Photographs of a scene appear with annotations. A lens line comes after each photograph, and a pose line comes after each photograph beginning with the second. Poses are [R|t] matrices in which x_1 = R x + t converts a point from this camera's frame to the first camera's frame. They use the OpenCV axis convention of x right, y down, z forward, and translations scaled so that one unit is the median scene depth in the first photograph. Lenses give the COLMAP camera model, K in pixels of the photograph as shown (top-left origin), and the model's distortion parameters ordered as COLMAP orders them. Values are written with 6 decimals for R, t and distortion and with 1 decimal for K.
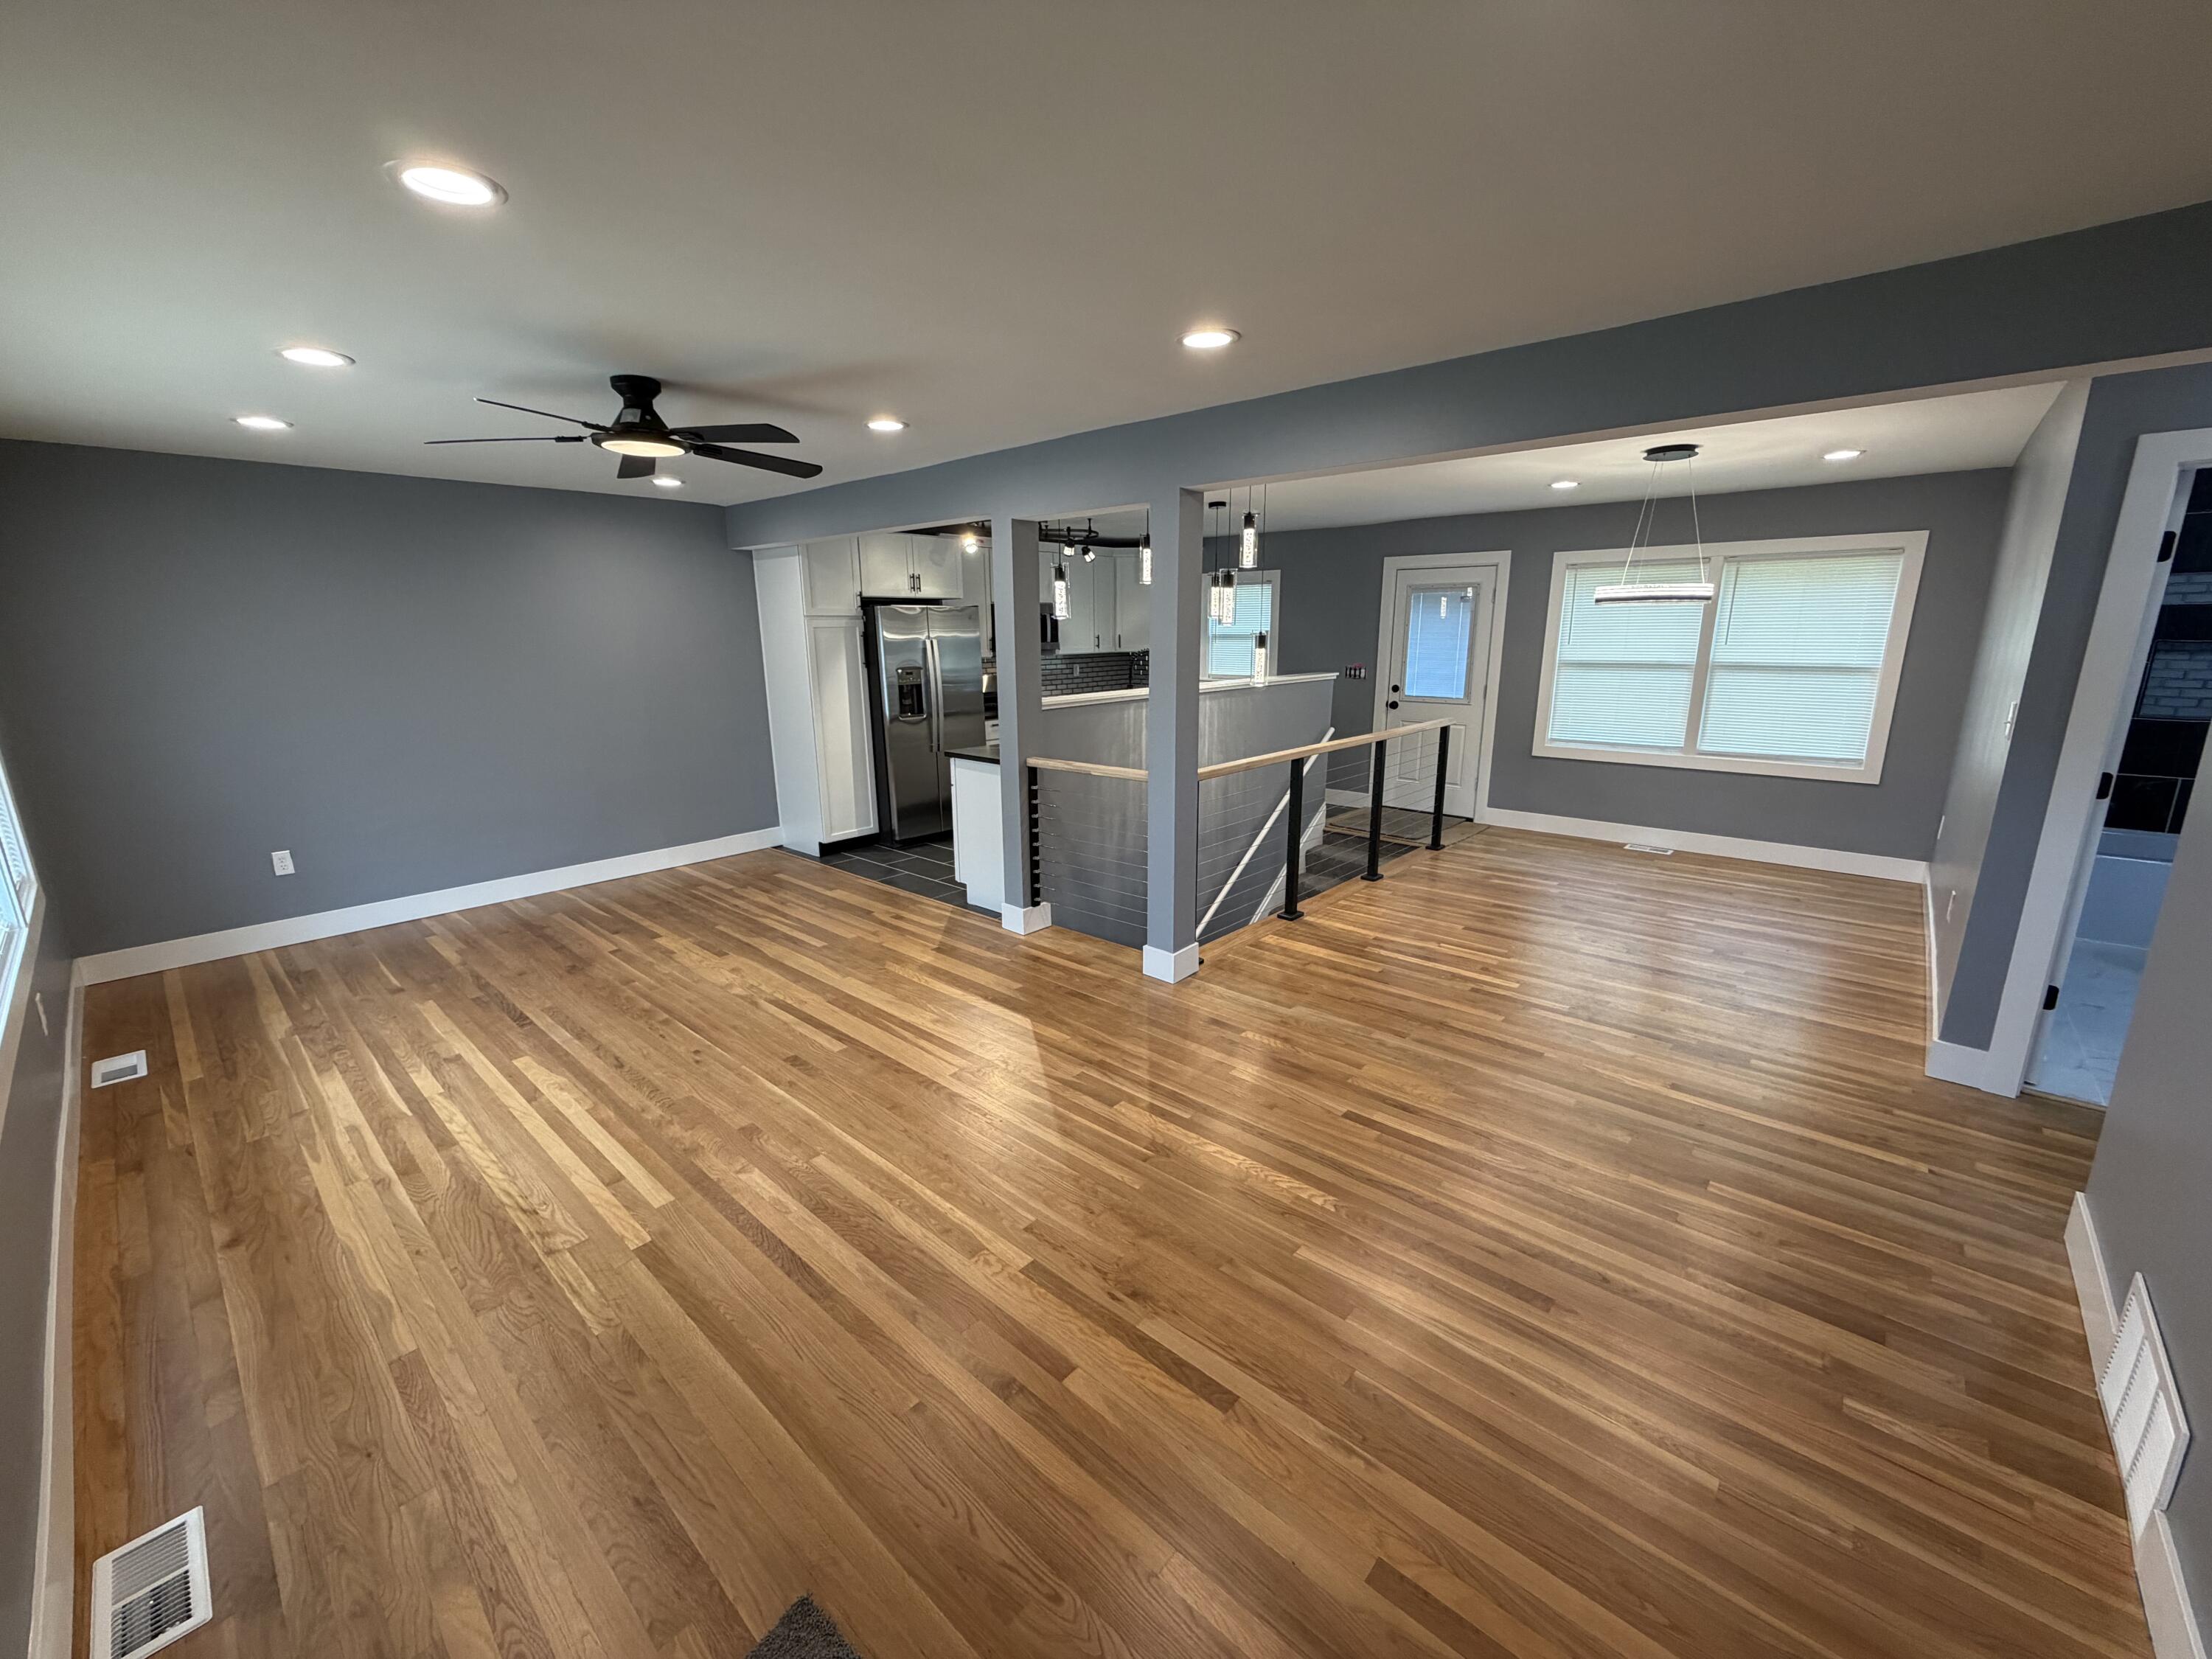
lens RADIAL K [[884.8, 0, 1098.0], [0, 884.8, 828.5], [0, 0, 1]] dist [0.002183, 0.000476]
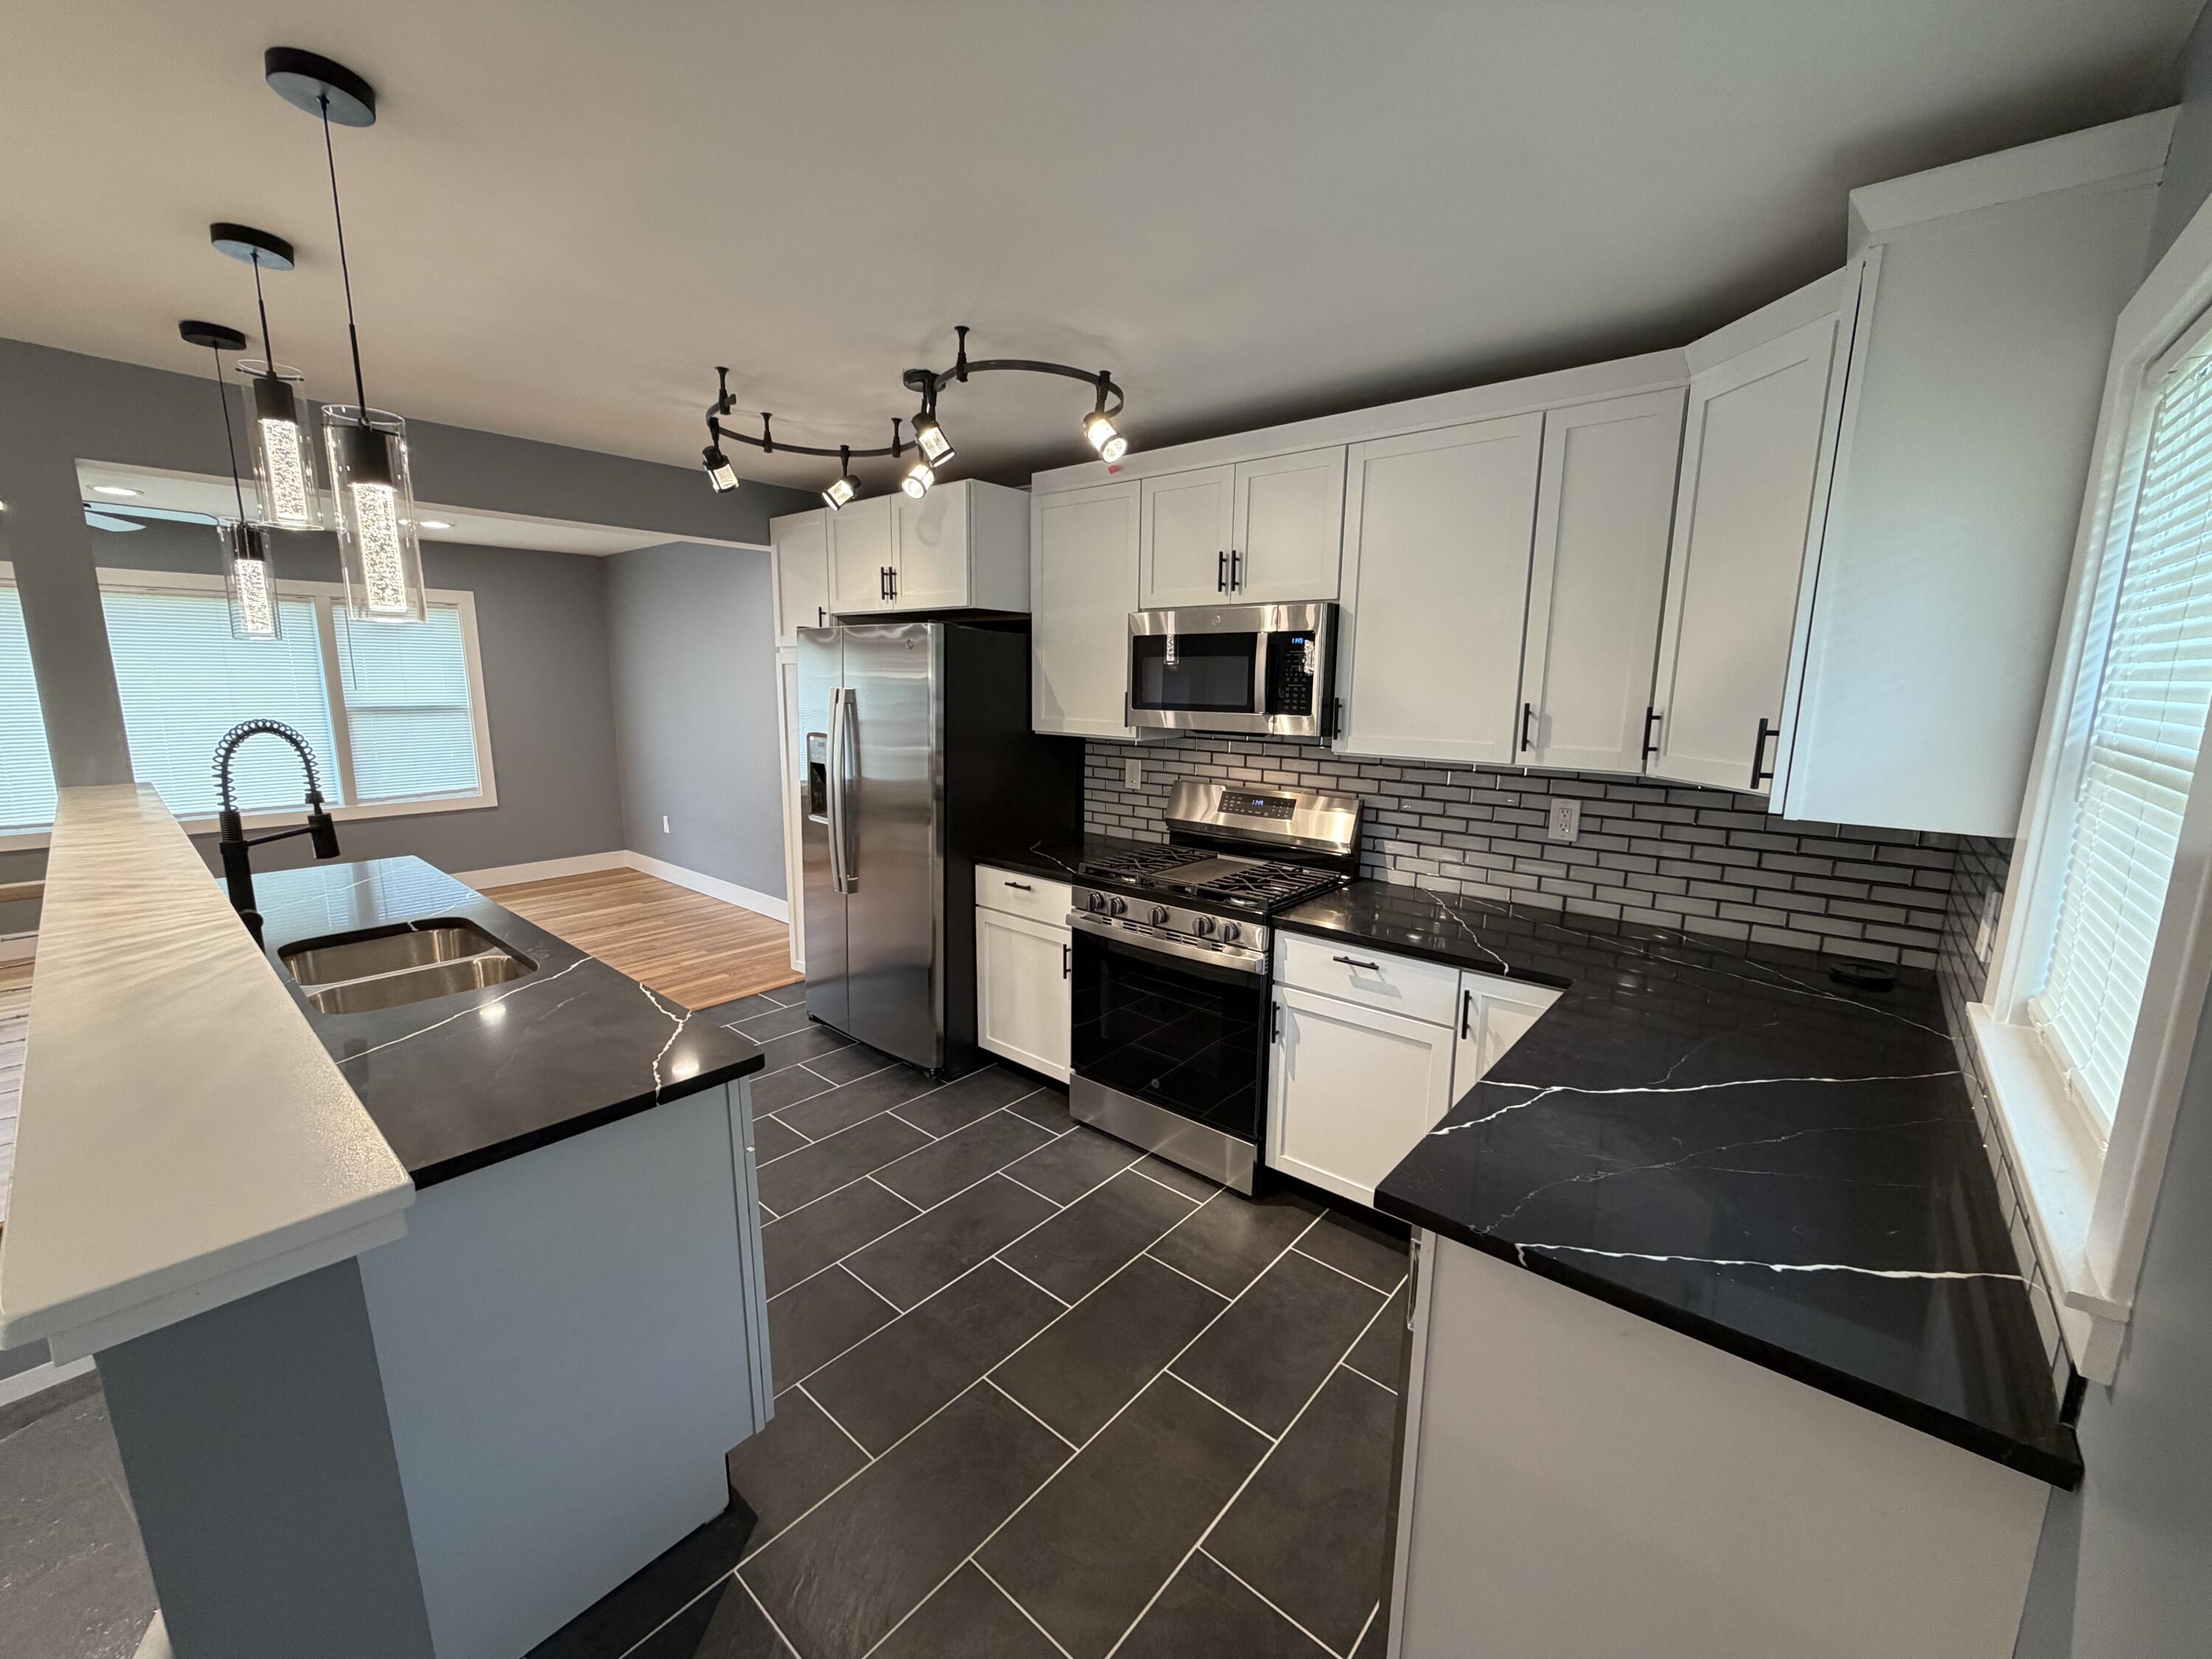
lens RADIAL K [[884.8, 0, 1098.0], [0, 884.8, 828.5], [0, 0, 1]] dist [0.002183, 0.000476]
pose [[0.024211, 0.183904, -0.982646, 0.505627], [-0.234169, 0.956631, 0.173266, -0.368312], [0.971894, 0.225910, 0.066225, 1.600654]]
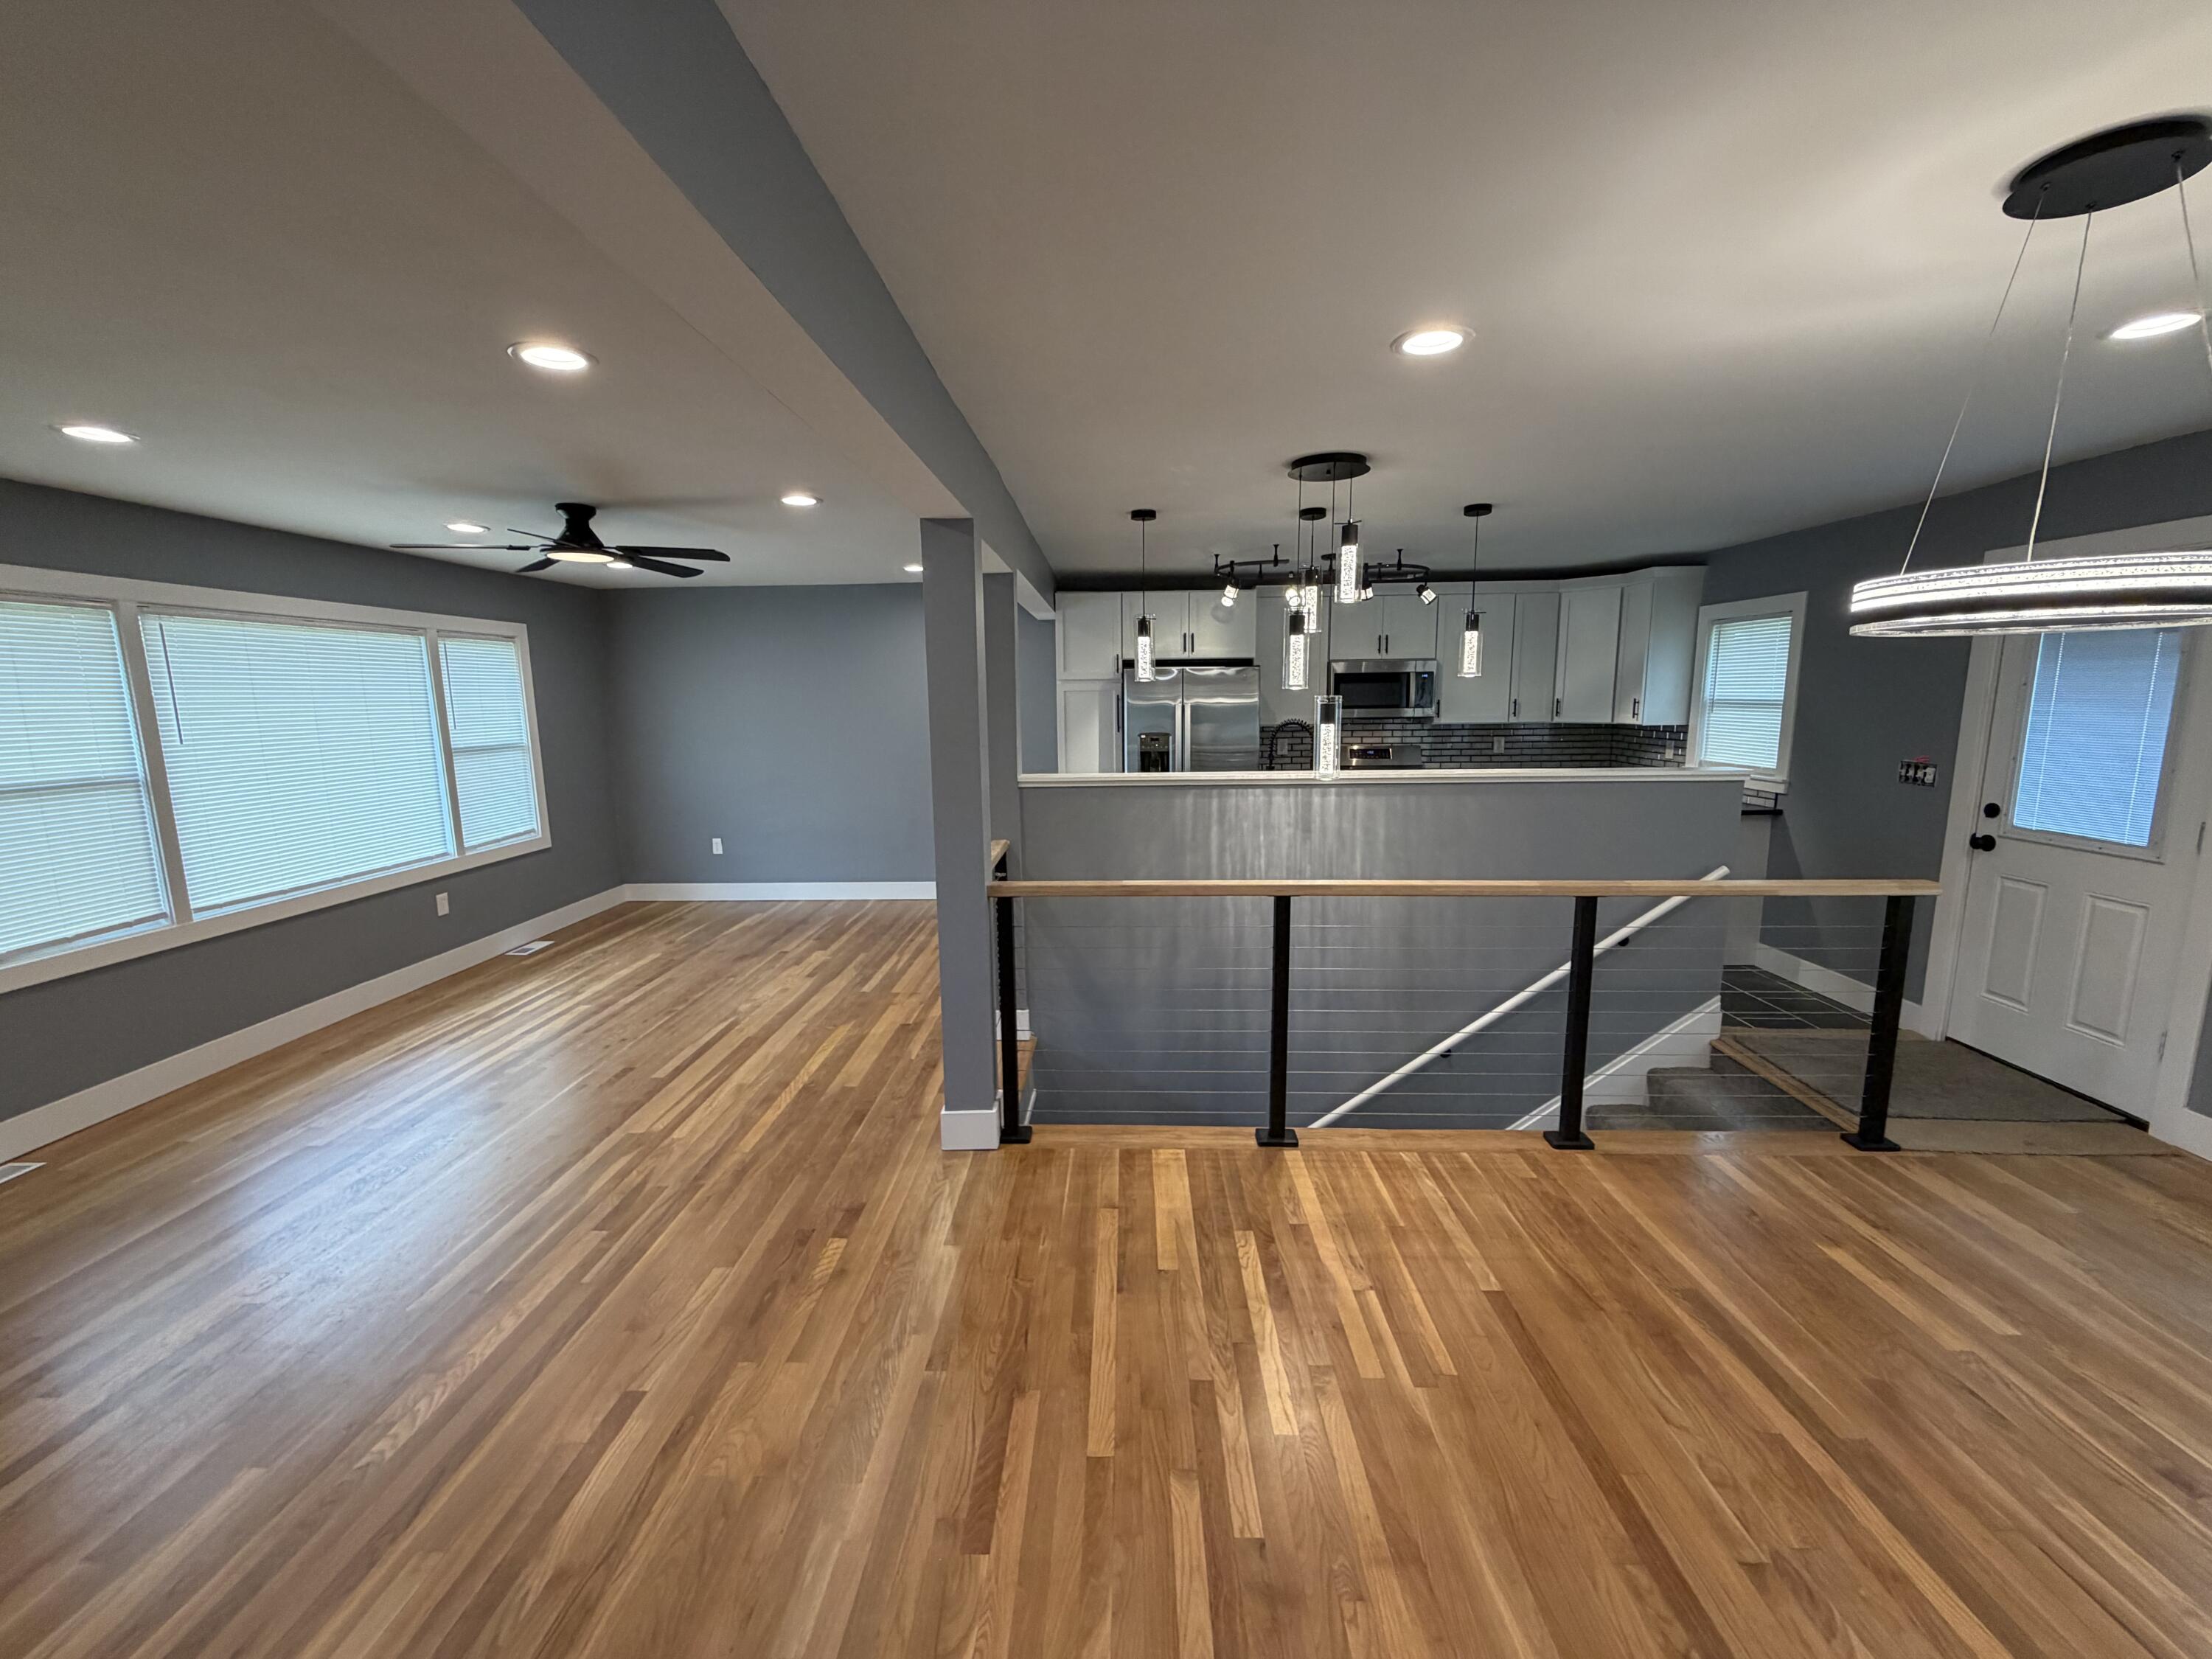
lens RADIAL K [[880.3, 0, 1097.7], [0, 880.3, 833.9], [0, 0, 1]] dist [-0.001024, -0.000027]
pose [[0.644736, 0.121452, -0.754695, 0.637376], [-0.165625, 0.986039, 0.017188, -0.116673], [0.746246, 0.113915, 0.655851, 0.503595]]
